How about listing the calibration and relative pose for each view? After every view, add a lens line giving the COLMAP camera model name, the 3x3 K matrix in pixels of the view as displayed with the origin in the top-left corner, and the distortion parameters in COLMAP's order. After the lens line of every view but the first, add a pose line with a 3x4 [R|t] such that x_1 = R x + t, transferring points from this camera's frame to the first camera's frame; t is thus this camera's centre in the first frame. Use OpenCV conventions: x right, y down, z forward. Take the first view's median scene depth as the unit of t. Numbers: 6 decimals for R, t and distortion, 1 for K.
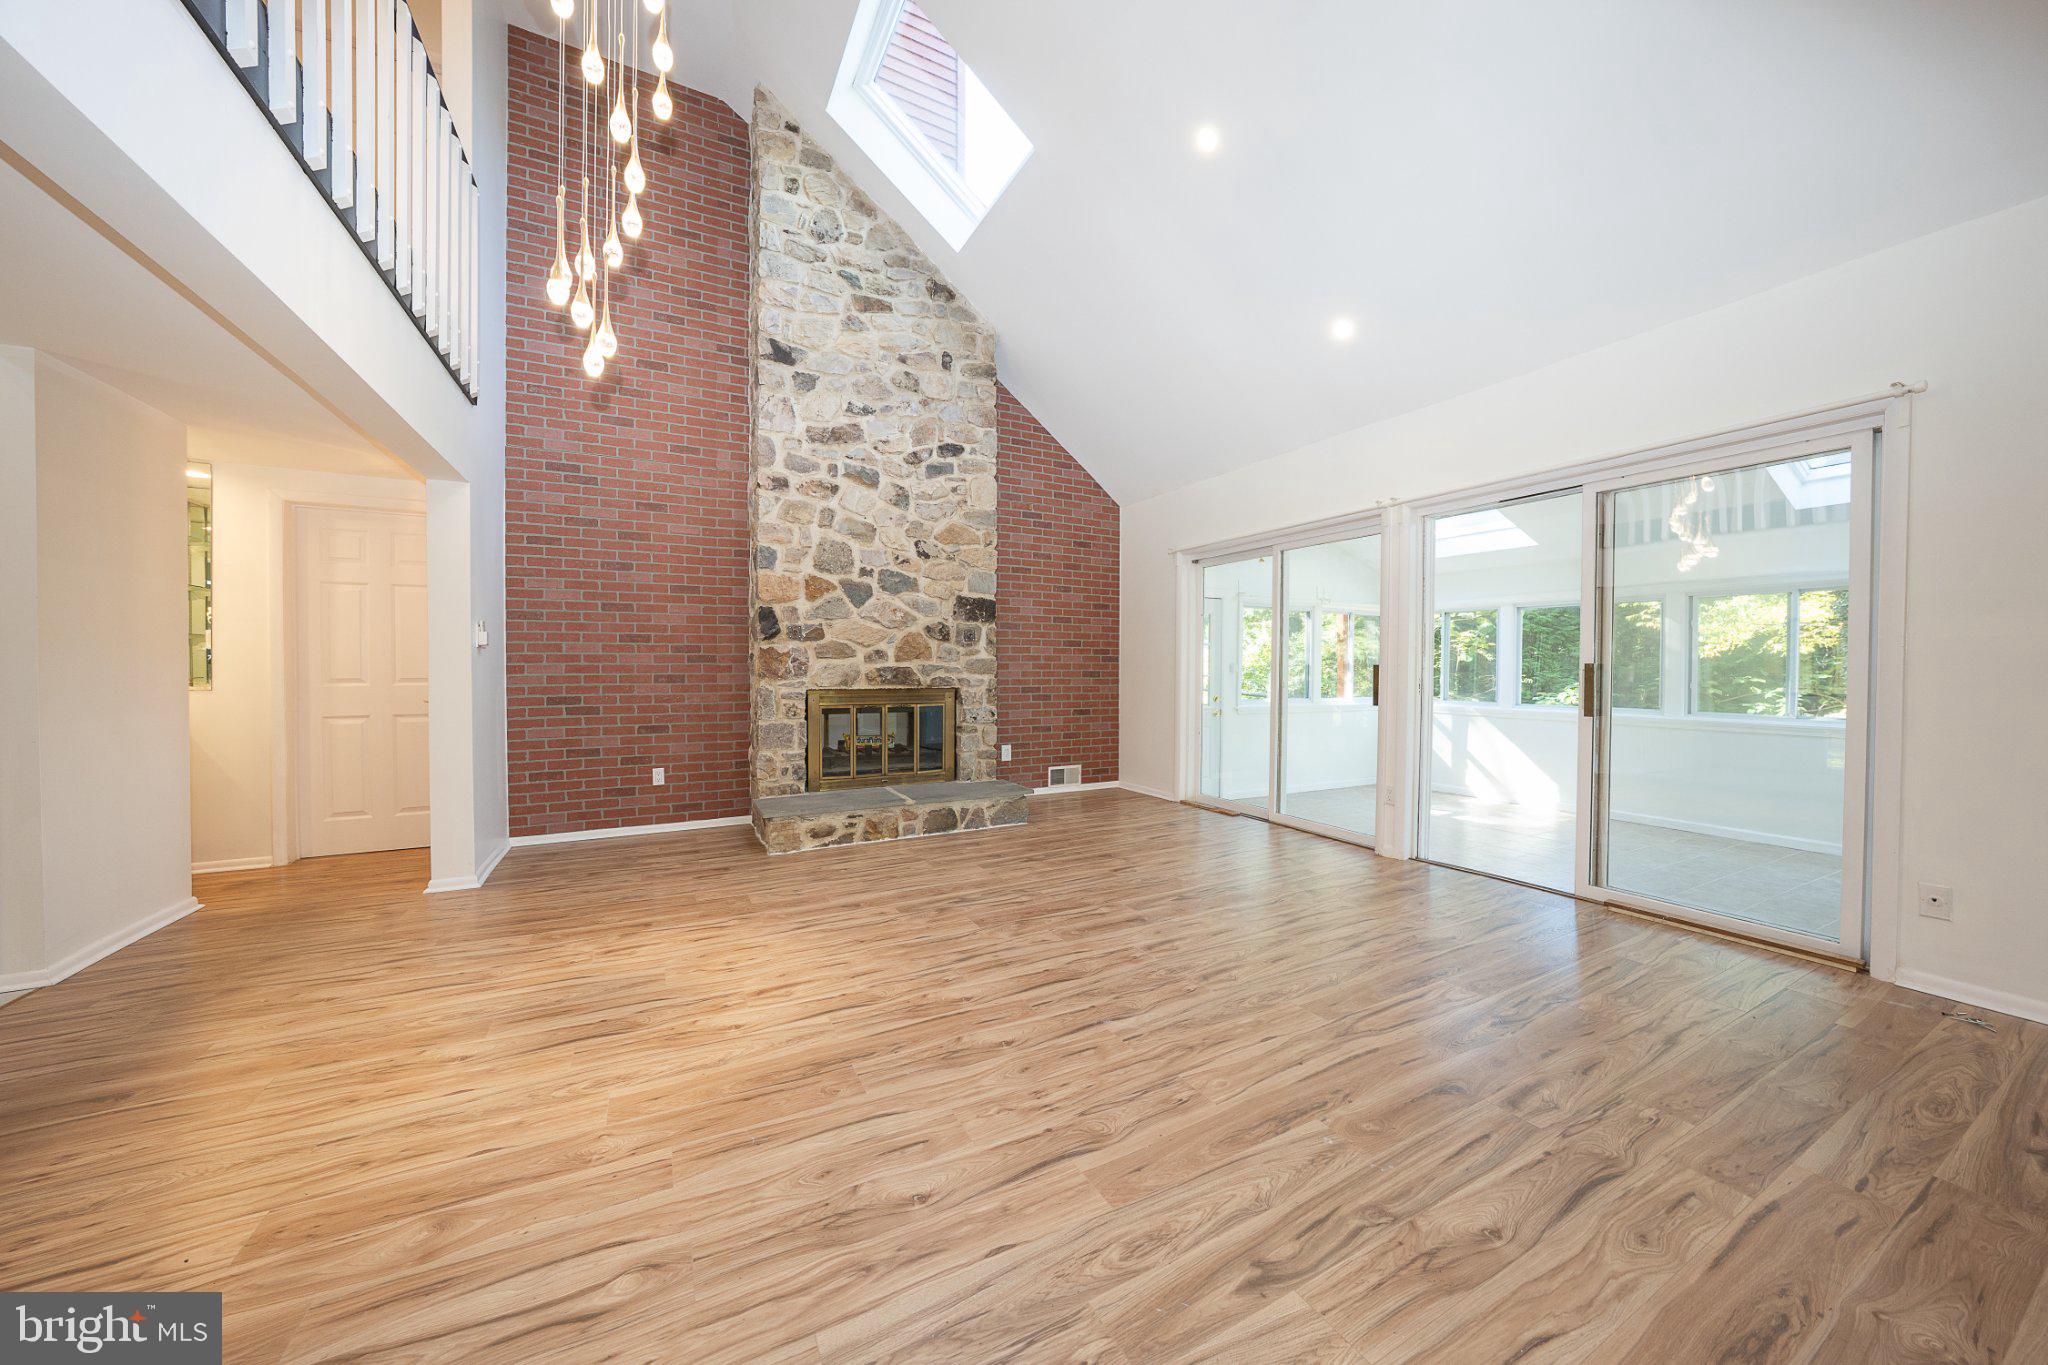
lens RADIAL K [[700.6, 0, 1017.2], [0, 700.6, 679.7], [0, 0, 1]] dist [-0.015405, 0.002182]
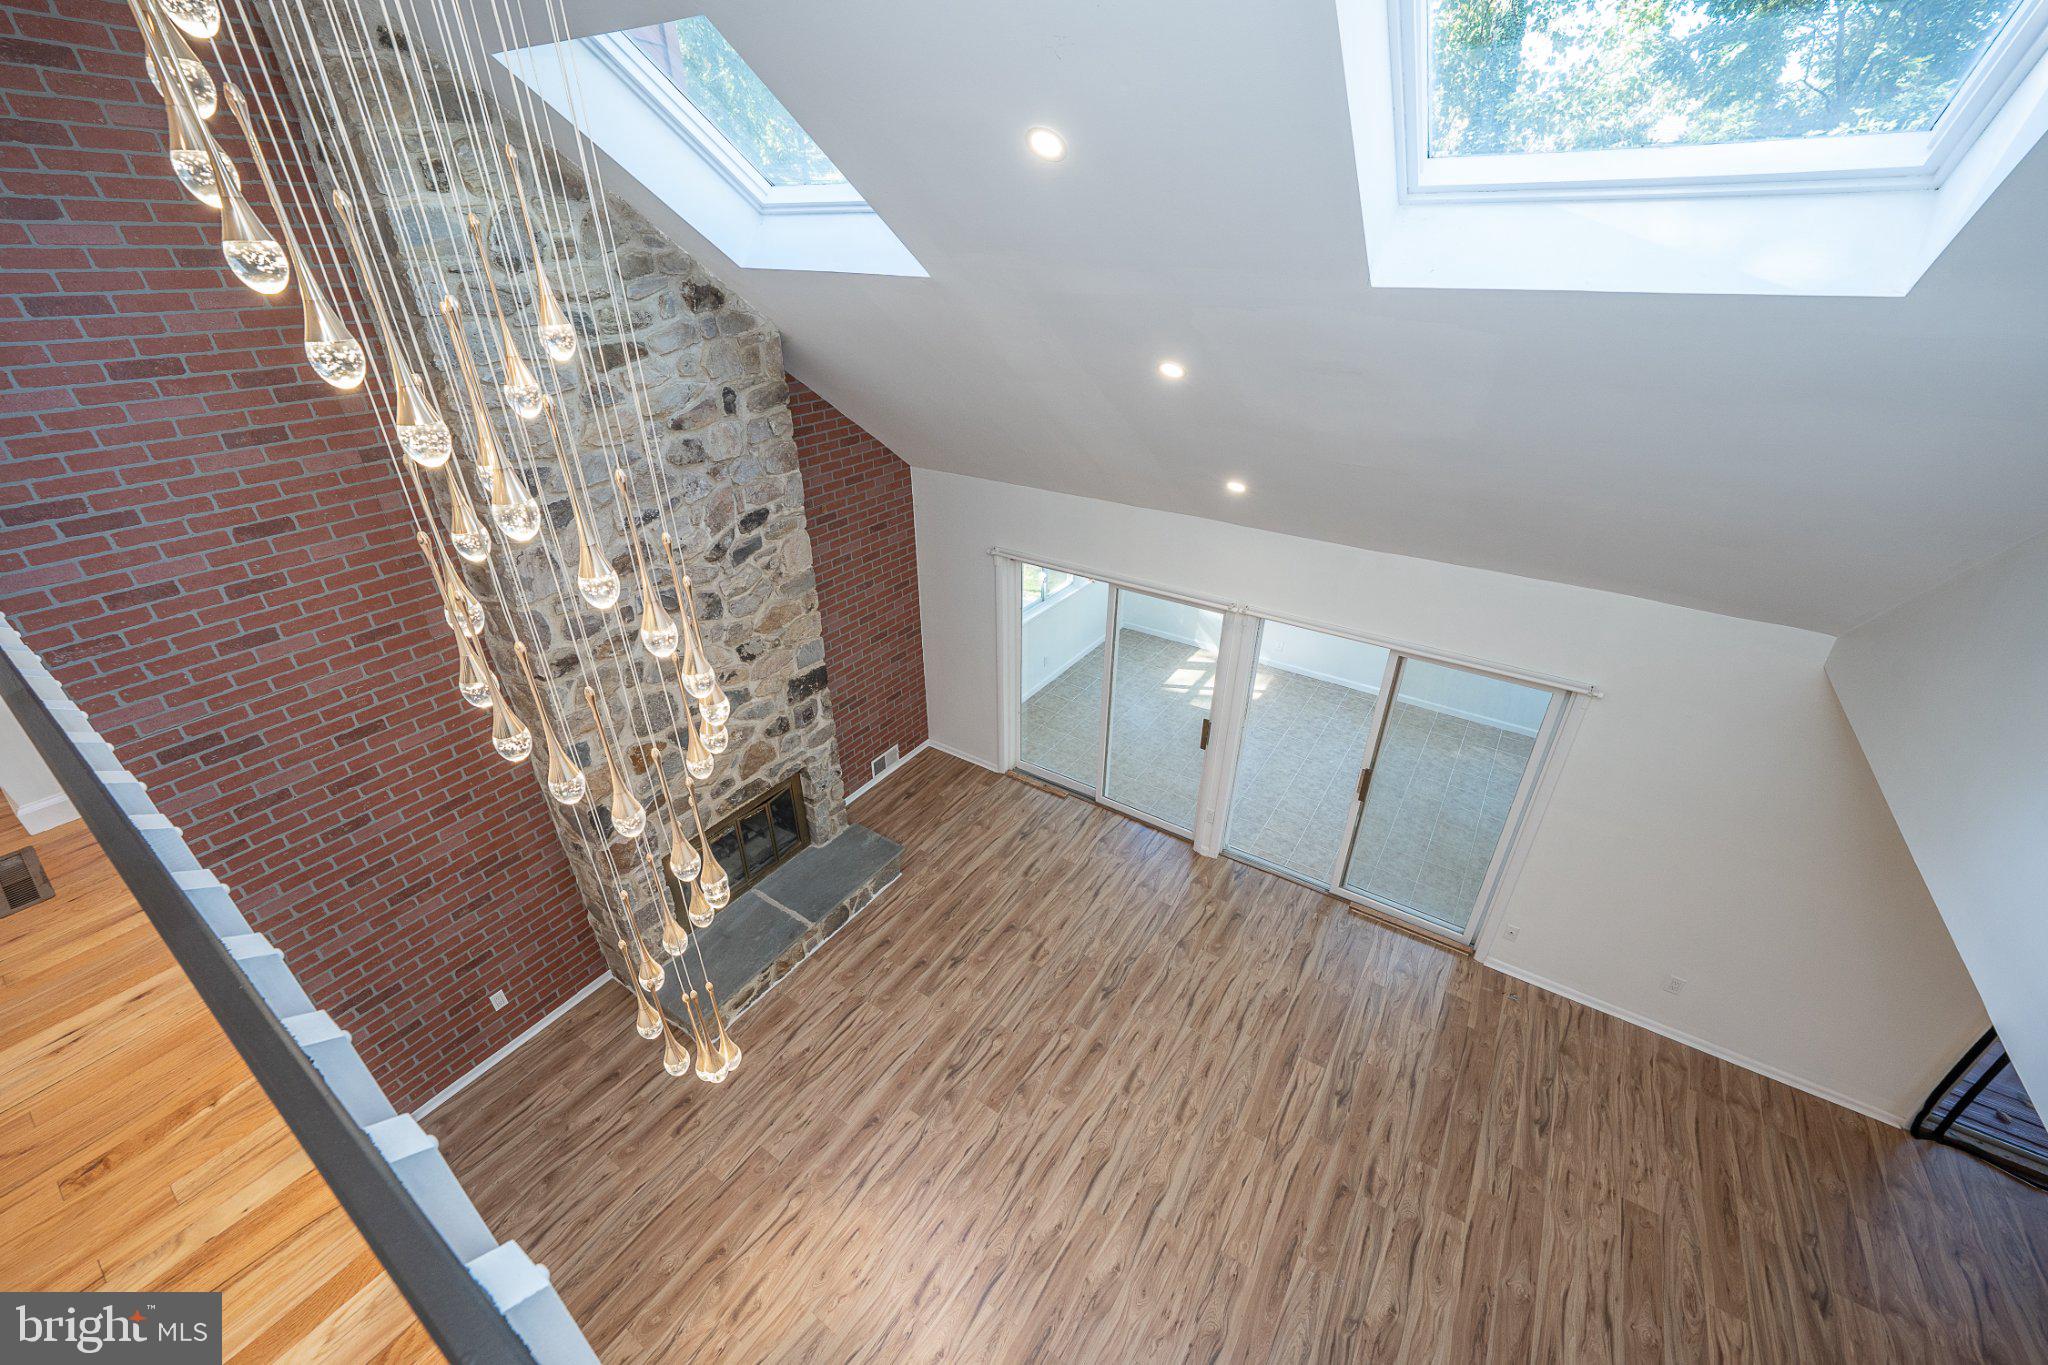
lens RADIAL K [[792.1, 0, 1015.5], [0, 792.1, 686.6], [0, 0, 1]] dist [-0.011102, 0.000711]
pose [[0.876963, -0.242216, 0.415051, -0.254129], [0.016069, 0.877983, 0.478422, -0.590853], [-0.480290, -0.412889, 0.773850, 0.119853]]
